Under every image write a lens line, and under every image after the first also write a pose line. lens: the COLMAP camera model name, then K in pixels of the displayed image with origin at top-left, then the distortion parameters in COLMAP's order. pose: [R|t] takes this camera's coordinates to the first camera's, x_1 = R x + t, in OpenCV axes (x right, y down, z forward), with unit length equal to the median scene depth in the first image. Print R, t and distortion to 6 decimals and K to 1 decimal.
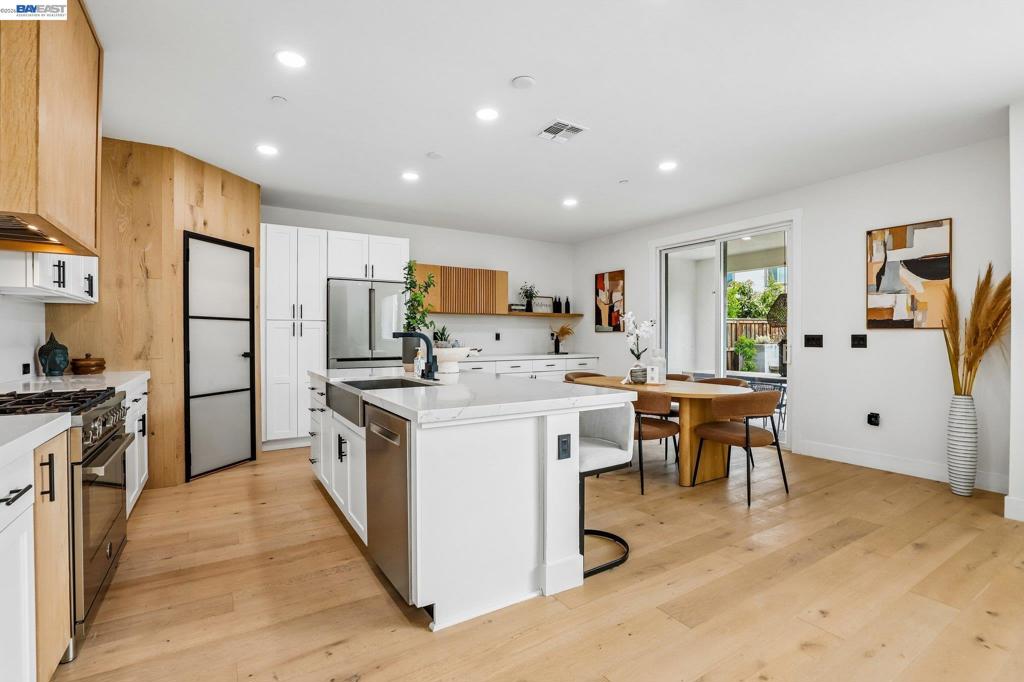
lens RADIAL K [[468.7, 0, 507.6], [0, 468.7, 339.3], [0, 0, 1]] dist [-0.028316, 0.001218]
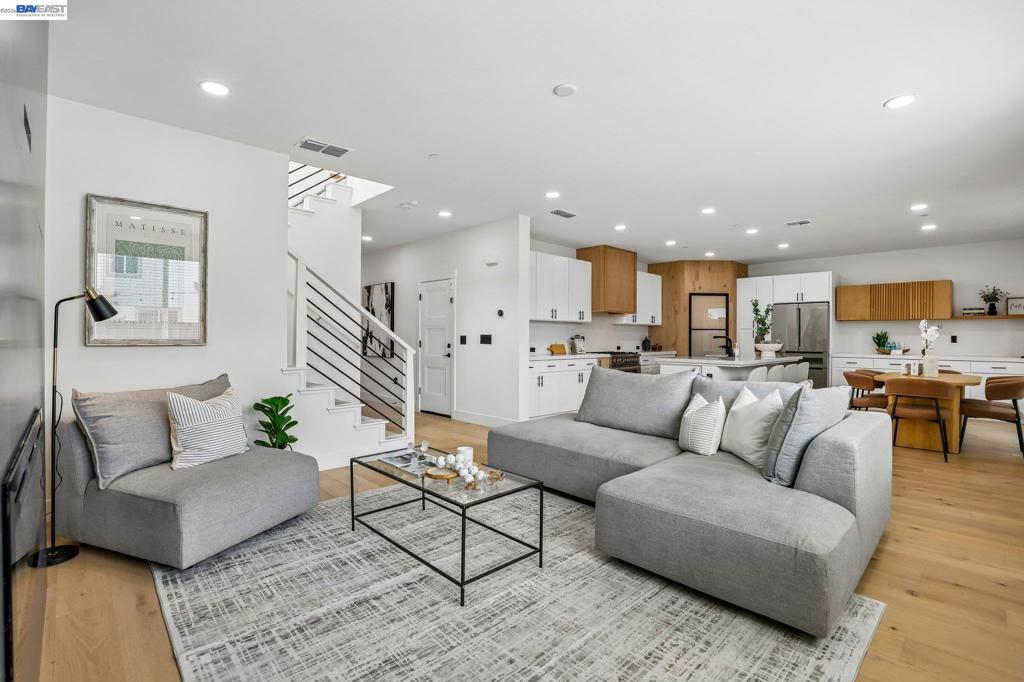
lens RADIAL K [[468.7, 0, 507.6], [0, 468.7, 339.3], [0, 0, 1]] dist [-0.028316, 0.001218]
pose [[0.204531, 0.006475, -0.978839, 0.911360], [-0.011406, 0.999926, 0.004231, 0.002065], [0.978794, 0.010299, 0.204590, -0.253687]]
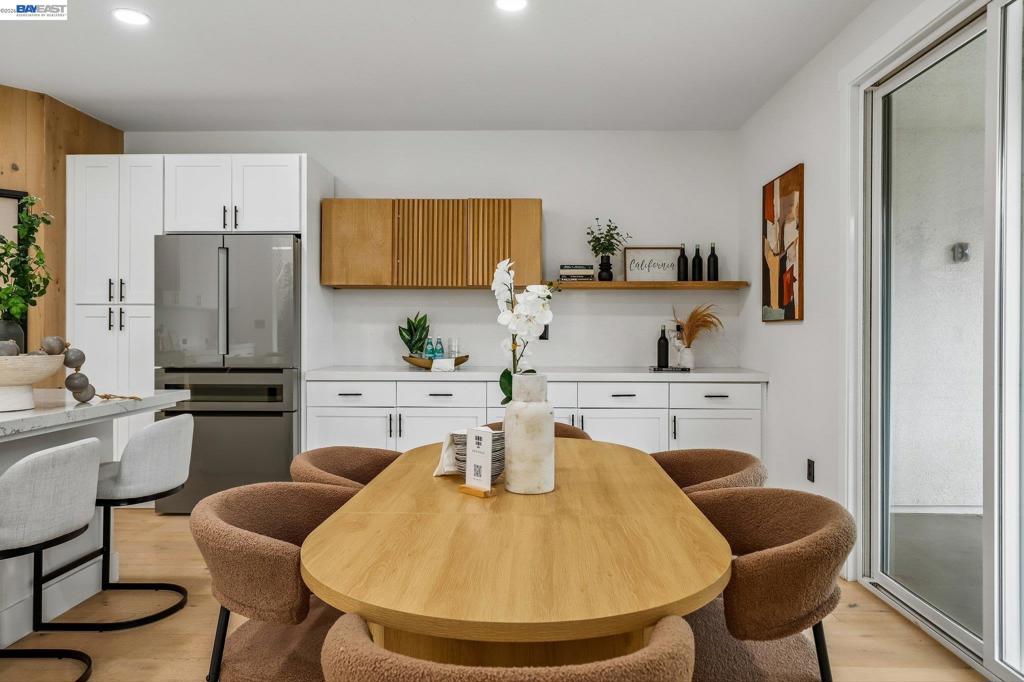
lens RADIAL K [[661.4, 0, 518.6], [0, 661.4, 335.3], [0, 0, 1]] dist [0.003593, 0.000323]
pose [[0.838997, 0.006117, -0.544101, 0.390645], [-0.006290, 0.999979, 0.001543, -0.003467], [0.544099, 0.002127, 0.839018, 0.445882]]
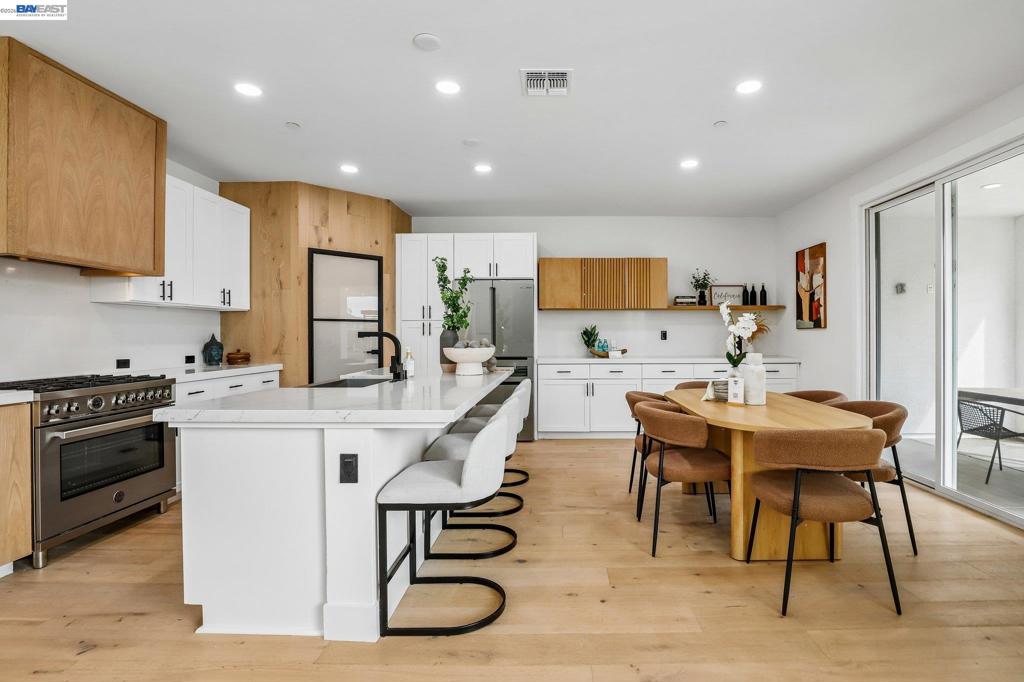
lens RADIAL K [[488.6, 0, 559.9], [0, 488.6, 335.2], [0, 0, 1]] dist [-0.028024, 0.000673]
pose [[0.851907, -0.001623, -0.523690, 0.322600], [-0.001167, 0.999987, -0.004998, -0.001369], [0.523691, 0.004869, 0.851894, 0.166459]]
